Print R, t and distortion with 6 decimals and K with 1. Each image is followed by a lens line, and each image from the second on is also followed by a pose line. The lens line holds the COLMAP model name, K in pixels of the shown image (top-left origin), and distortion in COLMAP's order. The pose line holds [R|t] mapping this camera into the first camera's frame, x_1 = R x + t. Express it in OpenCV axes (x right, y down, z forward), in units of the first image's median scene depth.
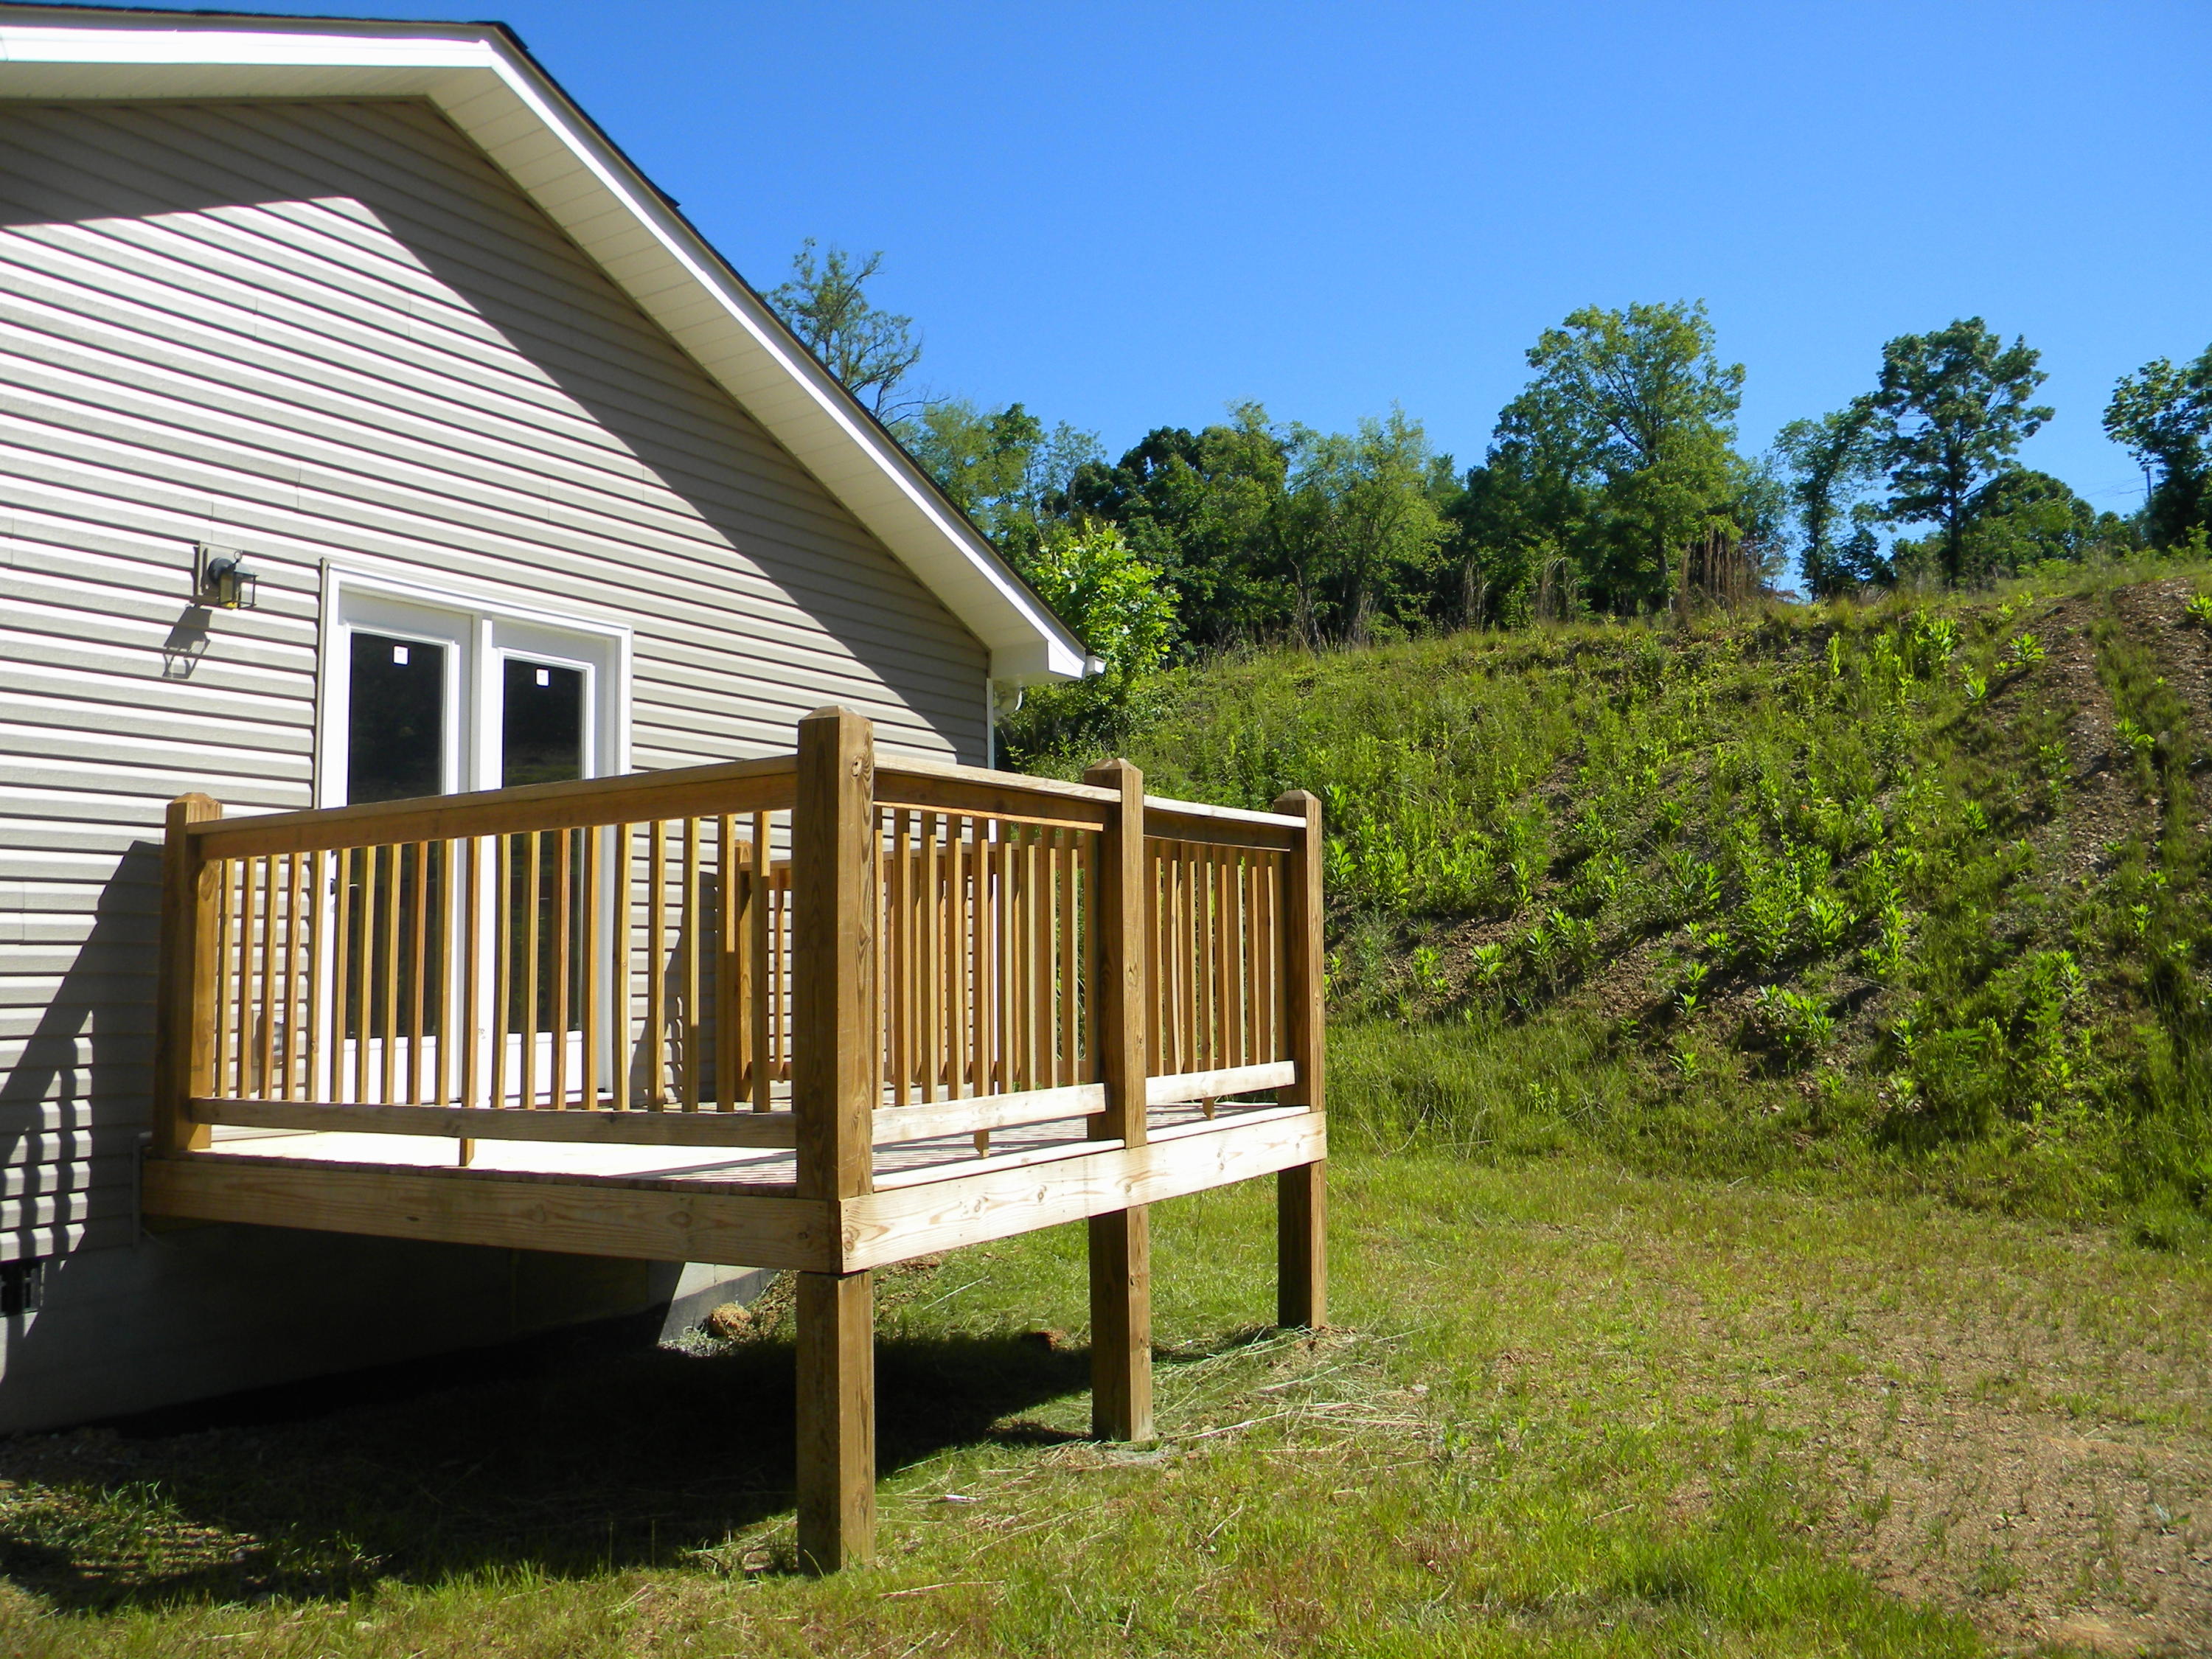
lens RADIAL K [[1880.6, 0, 1103.6], [0, 1880.6, 761.5], [0, 0, 1]] dist [-0.197076, 0.176837]
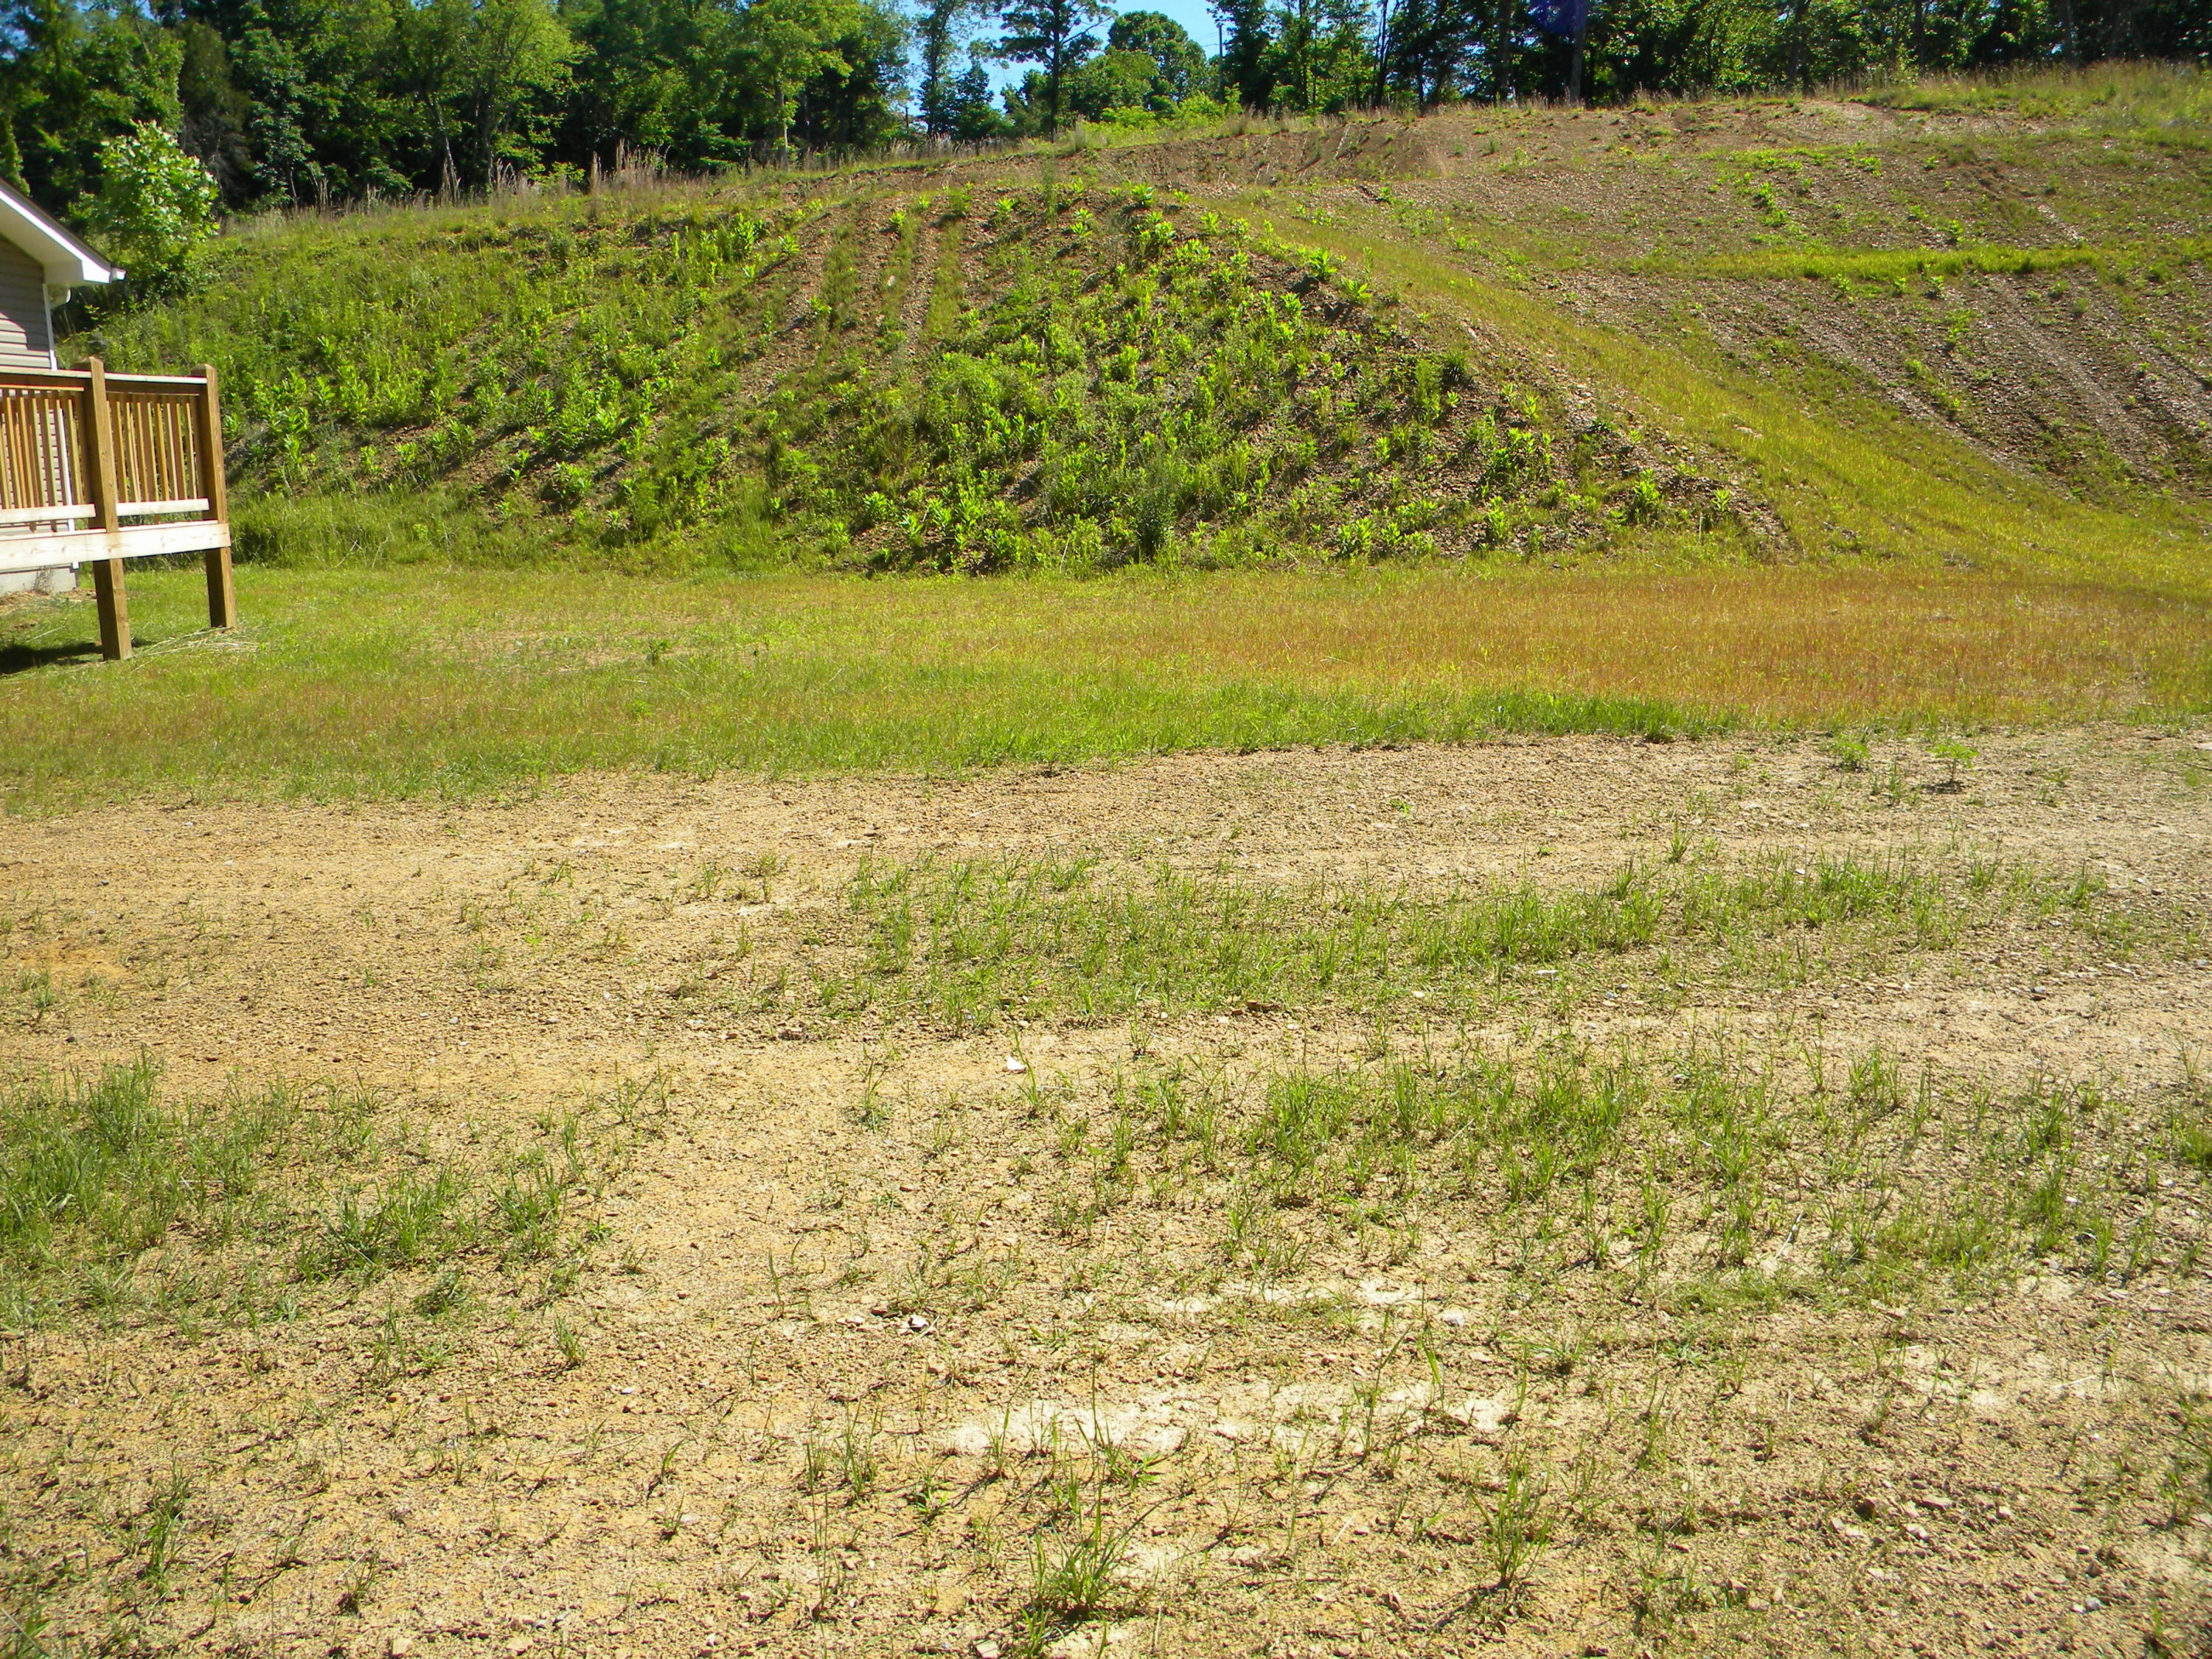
lens RADIAL K [[1880.6, 0, 1103.6], [0, 1880.6, 761.5], [0, 0, 1]] dist [-0.197076, 0.176837]
pose [[0.911409, -0.085799, 0.402457, 0.098614], [-0.021302, 0.966873, 0.254368, -0.048269], [-0.410949, -0.240407, 0.879389, -0.684619]]
